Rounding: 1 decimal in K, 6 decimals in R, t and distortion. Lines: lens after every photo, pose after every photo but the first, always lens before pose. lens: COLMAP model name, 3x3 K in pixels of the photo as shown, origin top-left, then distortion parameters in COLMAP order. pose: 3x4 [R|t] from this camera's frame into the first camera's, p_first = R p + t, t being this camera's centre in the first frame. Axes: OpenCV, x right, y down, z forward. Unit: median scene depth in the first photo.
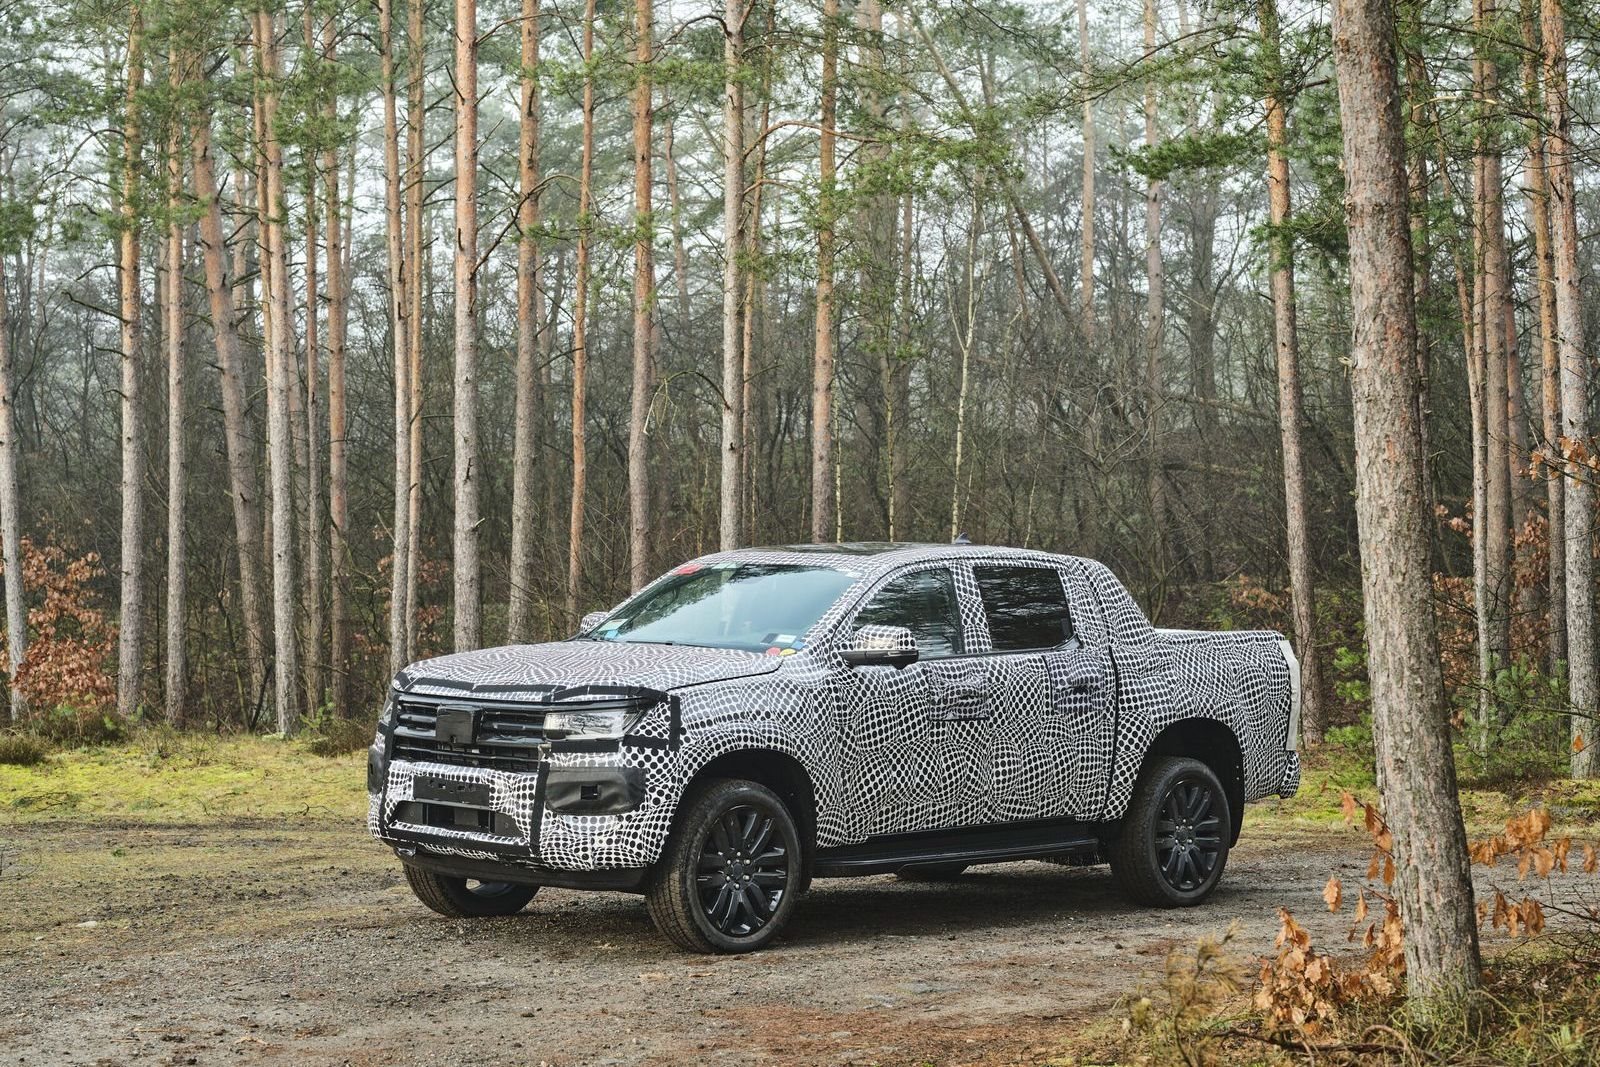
lens RADIAL K [[3119.5, 0, 800.0], [0, 3119.5, 533.5], [0, 0, 1]] dist [0.002783, -0.036554]
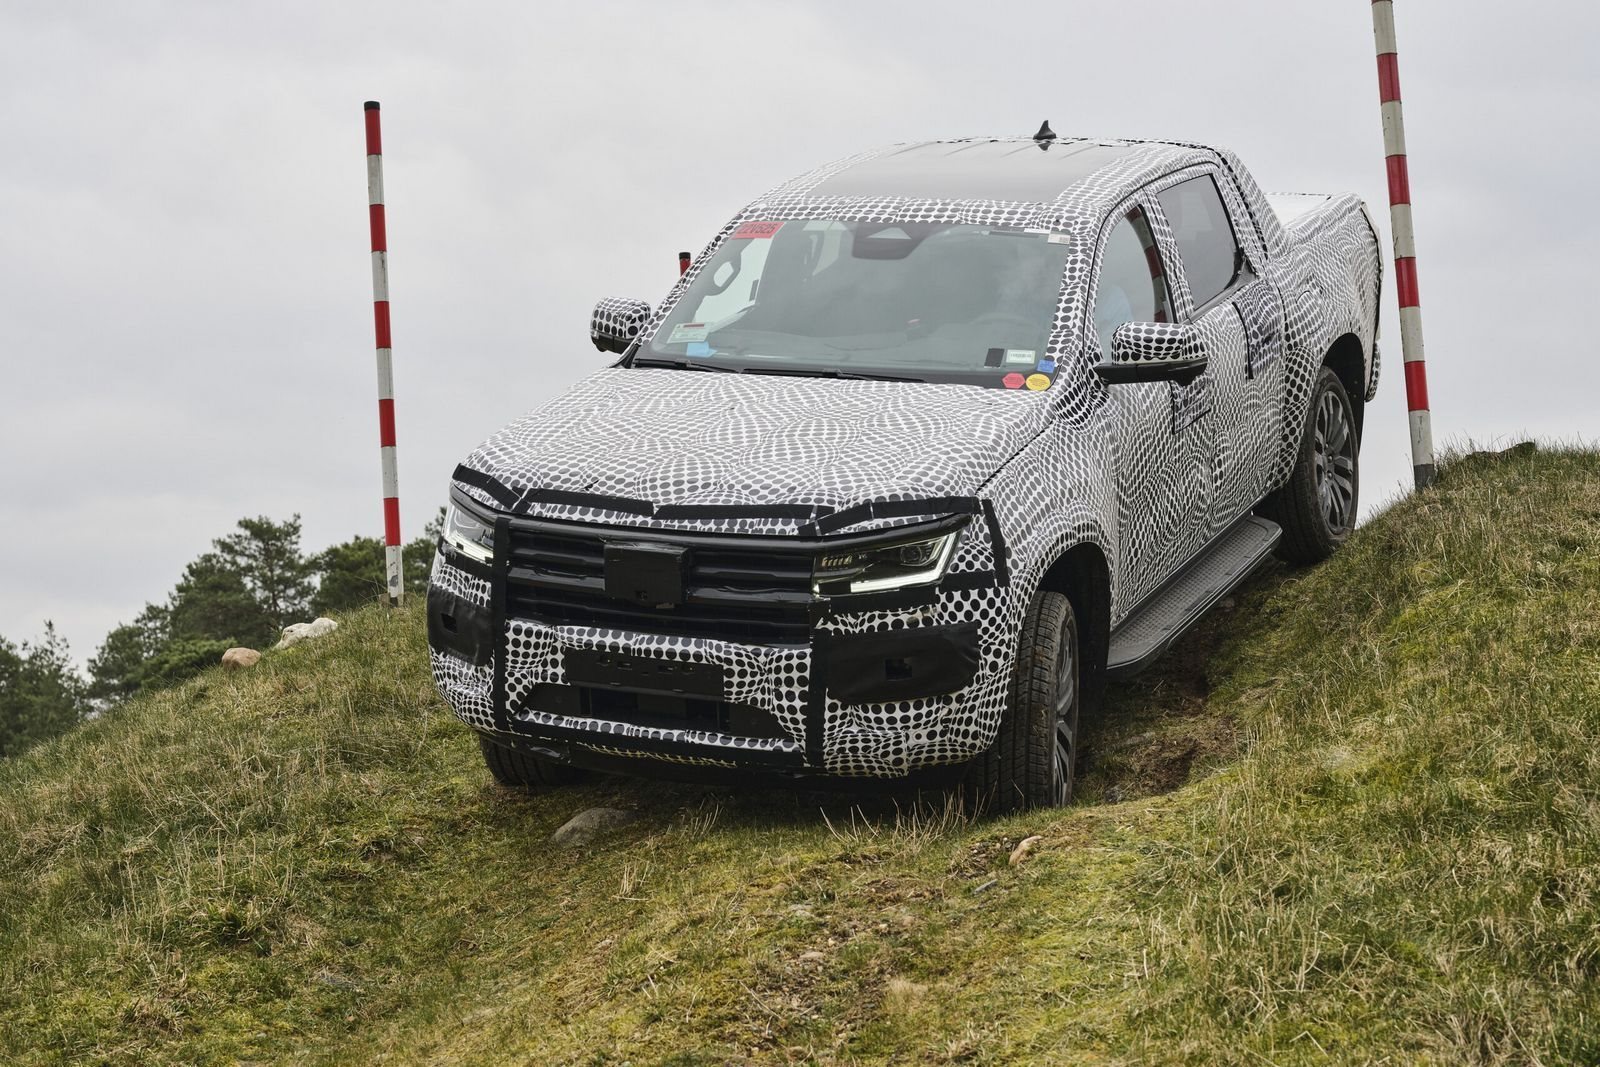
lens RADIAL K [[2921.9, 0, 800.5], [0, 2921.9, 577.6], [0, 0, 1]] dist [-0.012981, 0.072993]
pose [[0.944956, -0.135017, 0.298042, -0.257055], [0.052711, 0.961811, 0.268591, -0.097994], [-0.322924, -0.238097, 0.915986, 0.426567]]
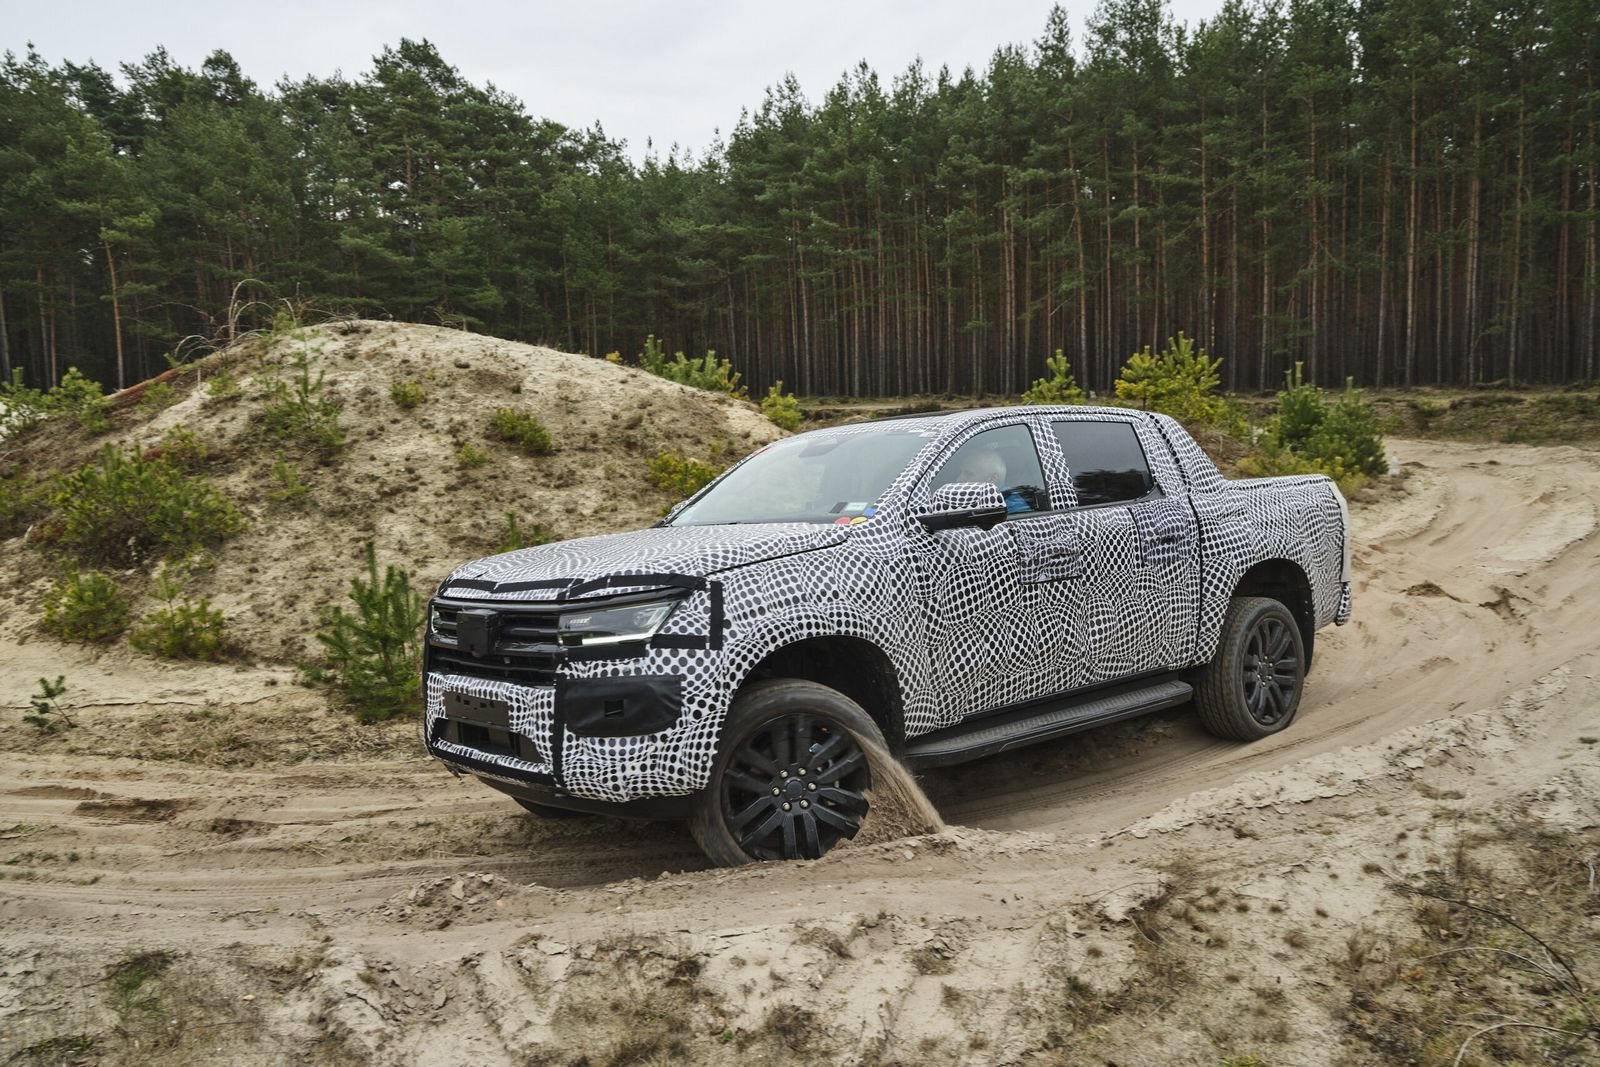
lens RADIAL K [[1292.0, 0, 789.4], [0, 1292.0, 583.4], [0, 0, 1]] dist [0.013285, 0.002889]
pose [[0.992292, -0.070430, -0.101965, 0.013137], [0.077254, 0.994917, 0.064589, 0.031279], [0.096898, -0.071968, 0.992689, 0.645999]]
